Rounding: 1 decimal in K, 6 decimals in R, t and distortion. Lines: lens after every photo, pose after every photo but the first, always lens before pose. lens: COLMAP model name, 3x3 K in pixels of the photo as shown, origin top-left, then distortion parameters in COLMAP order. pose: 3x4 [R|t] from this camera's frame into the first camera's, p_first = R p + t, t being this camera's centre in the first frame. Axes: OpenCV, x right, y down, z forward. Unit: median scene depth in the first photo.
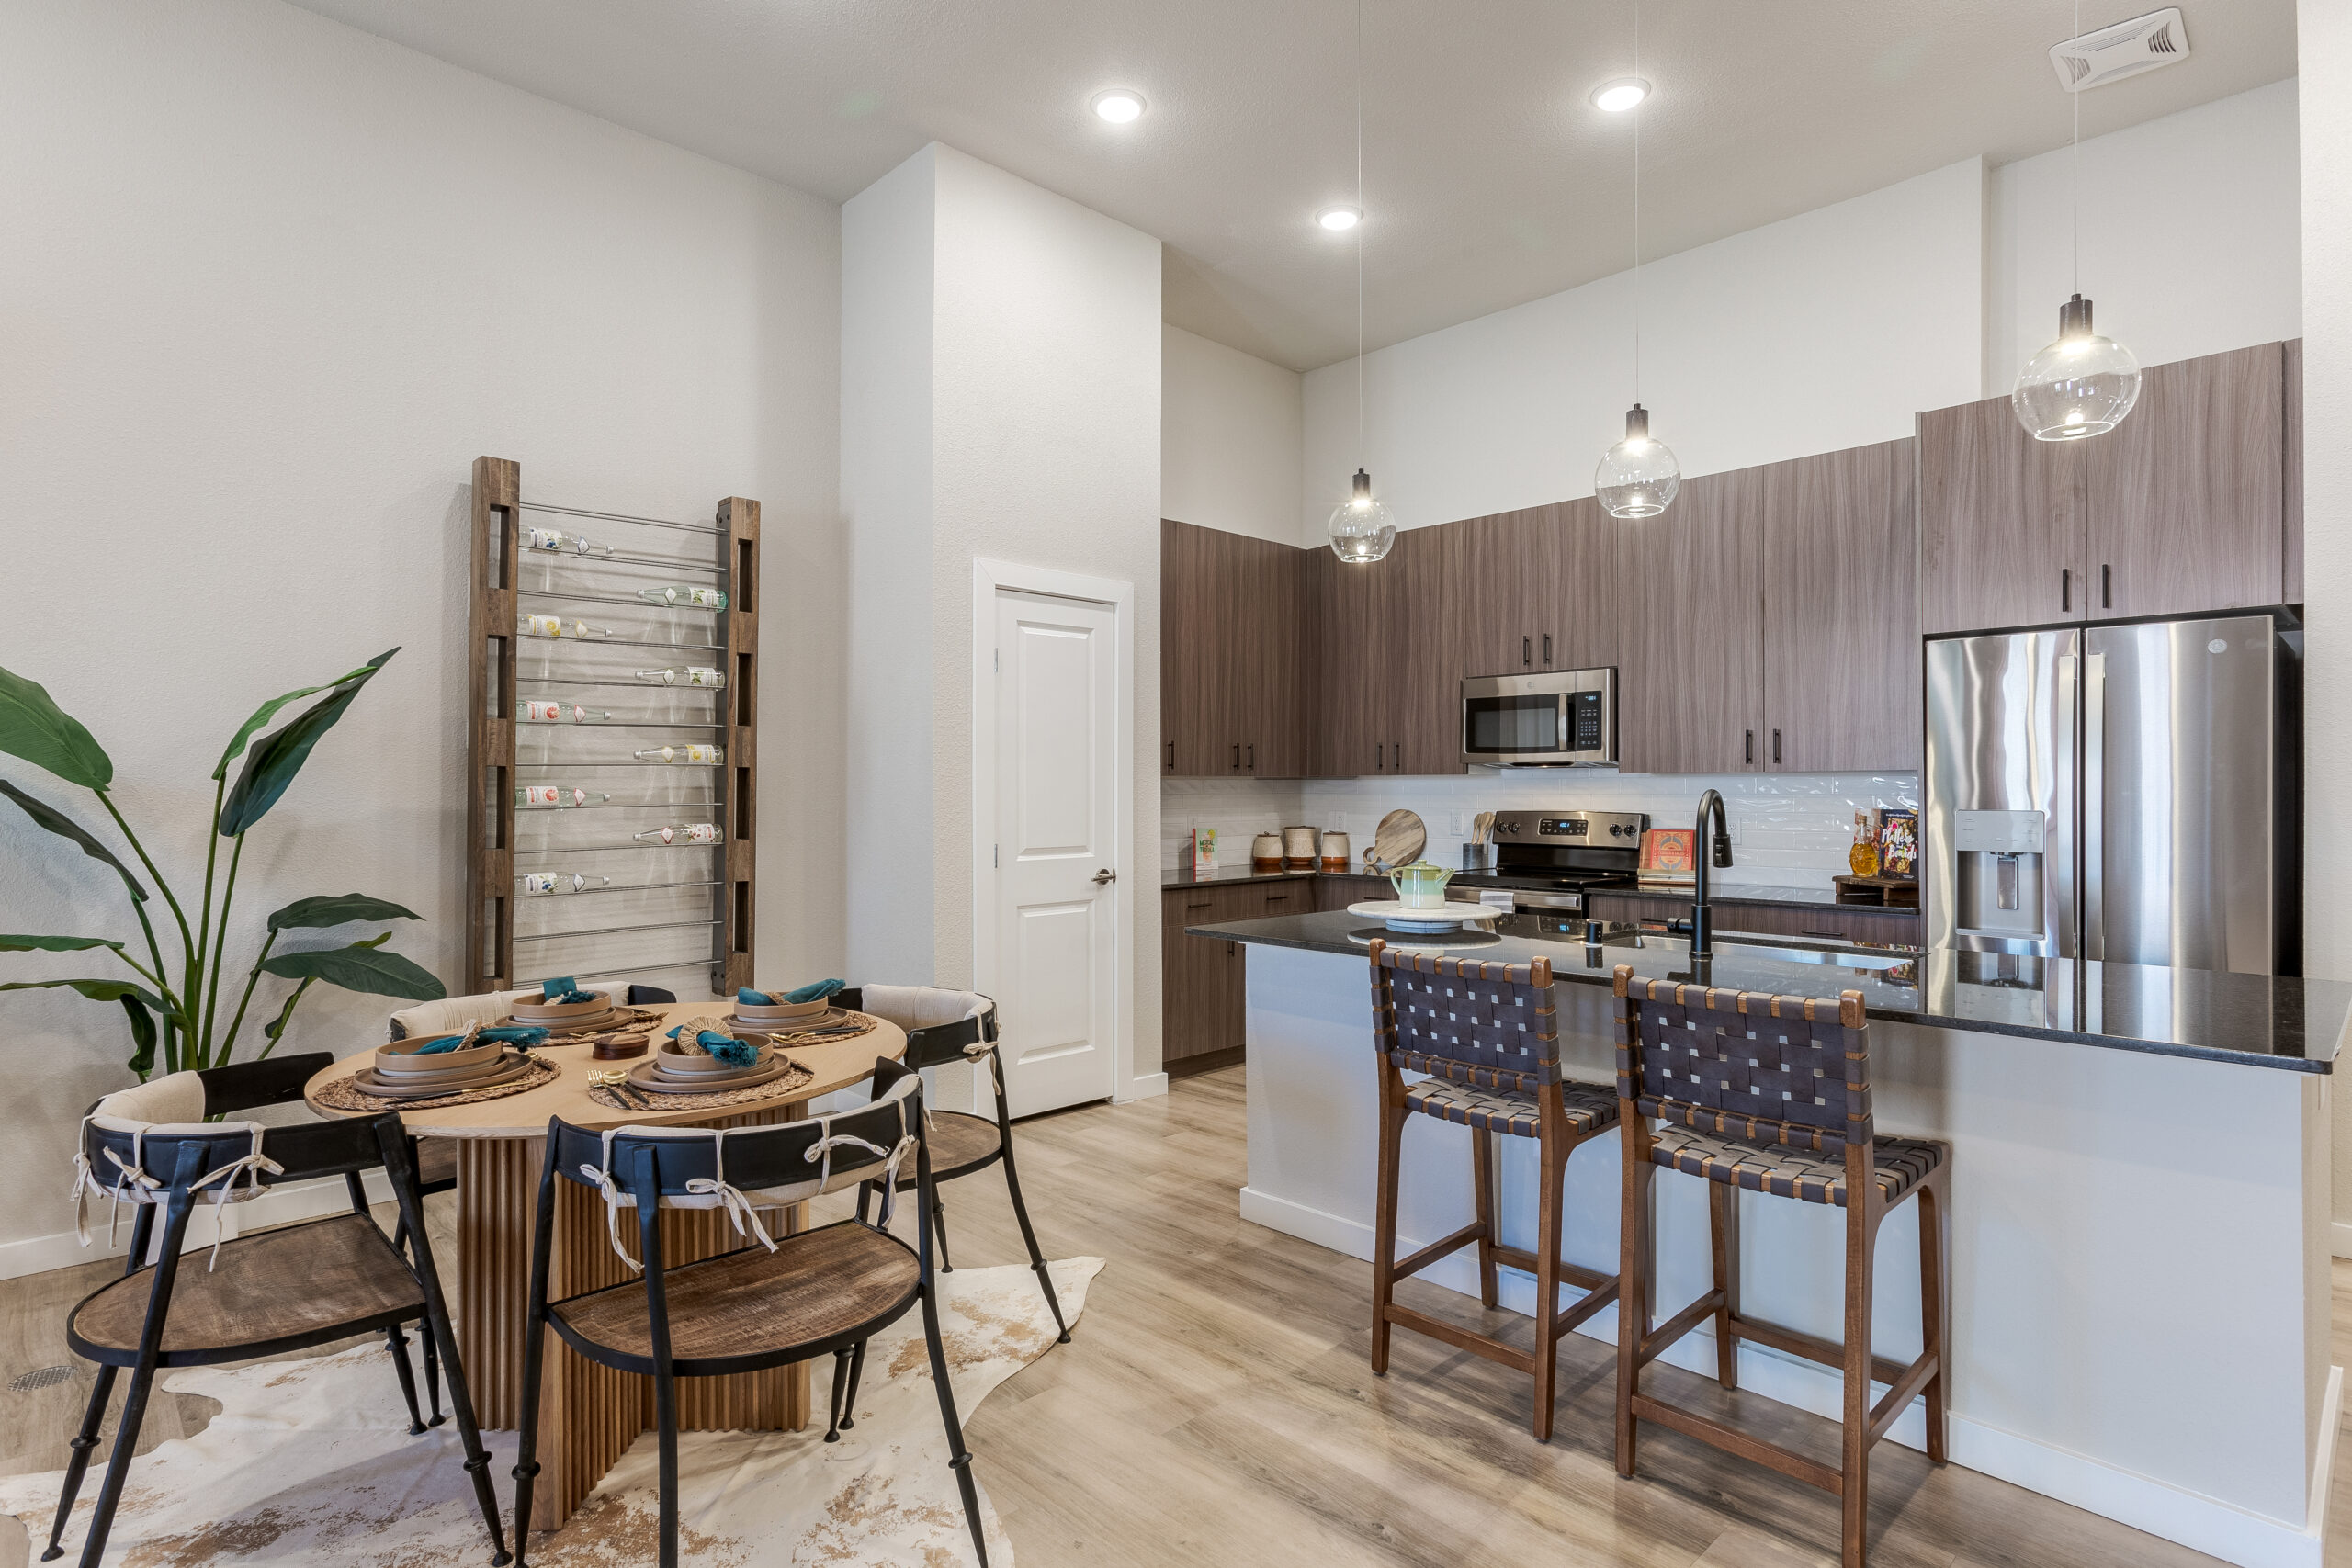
lens RADIAL K [[1210.1, 0, 1178.0], [0, 1210.1, 799.6], [0, 0, 1]] dist [0.000724, 0.000301]
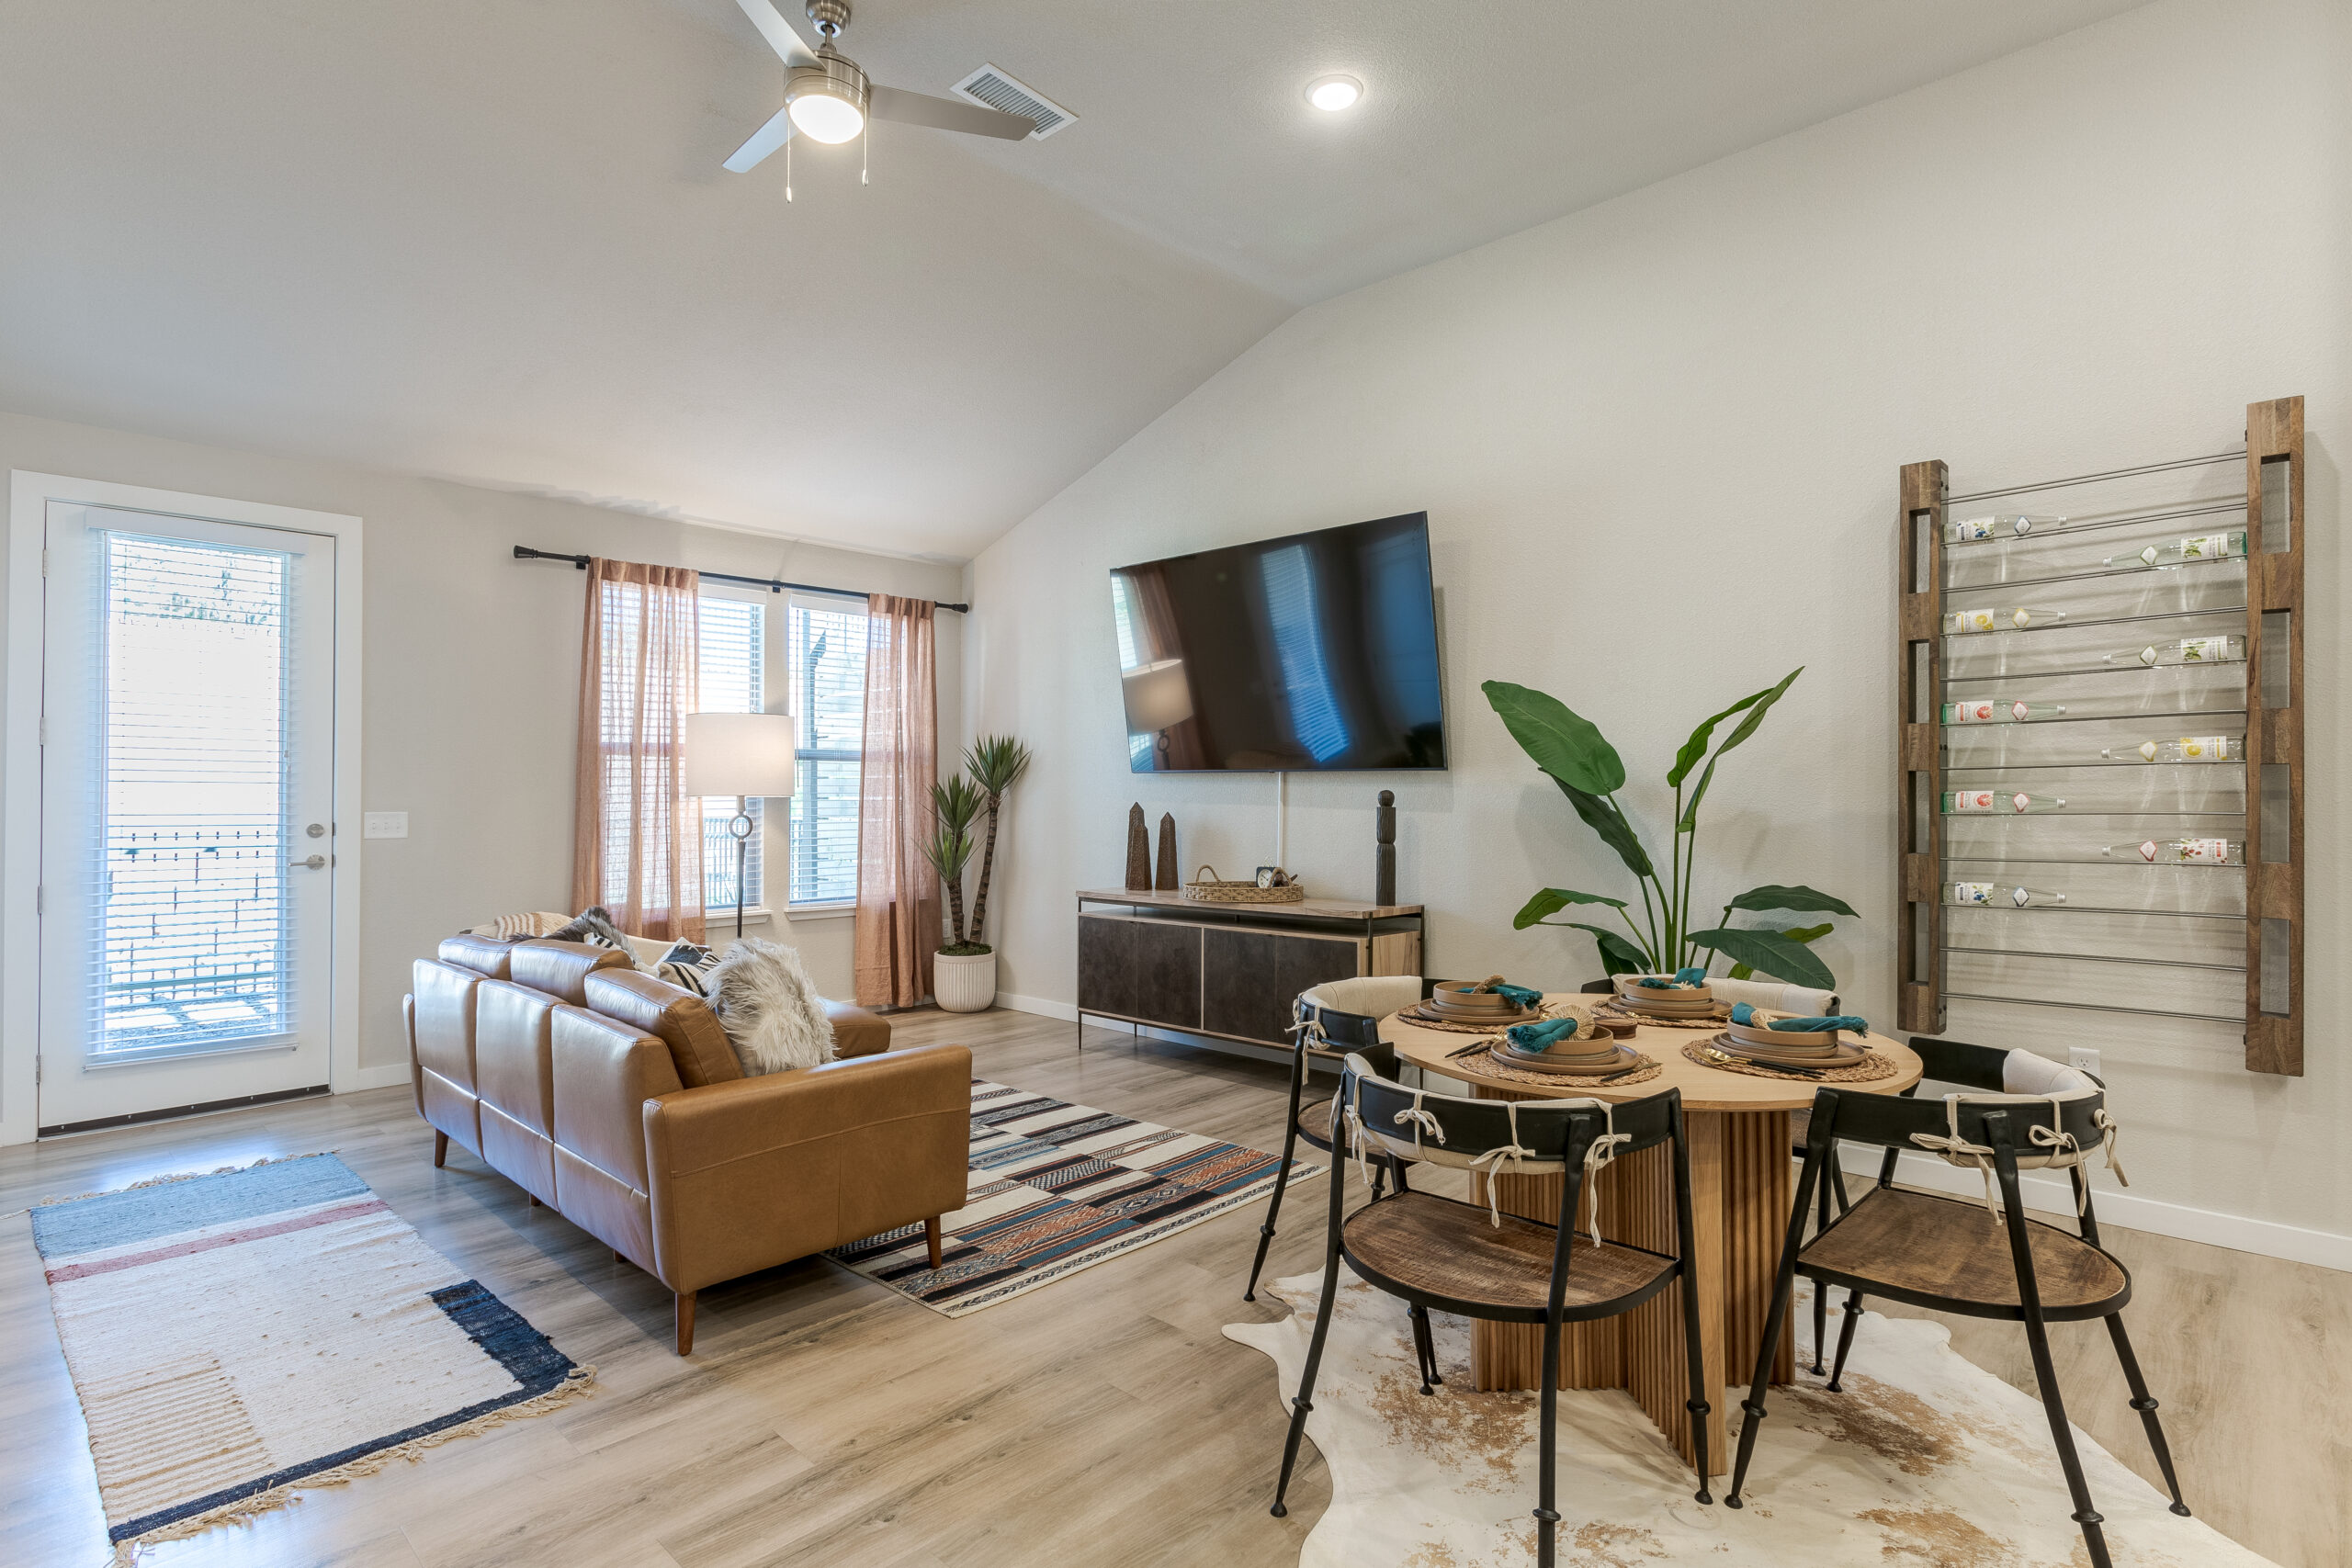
lens RADIAL K [[1171.2, 0, 1176.0], [0, 1171.2, 784.0], [0, 0, 1]] dist [-0.001699, -0.000721]
pose [[0.041851, -0.008266, -0.999090, 0.349197], [-0.006464, 0.999943, -0.008544, -0.004400], [0.999103, 0.006816, 0.041795, 0.326266]]
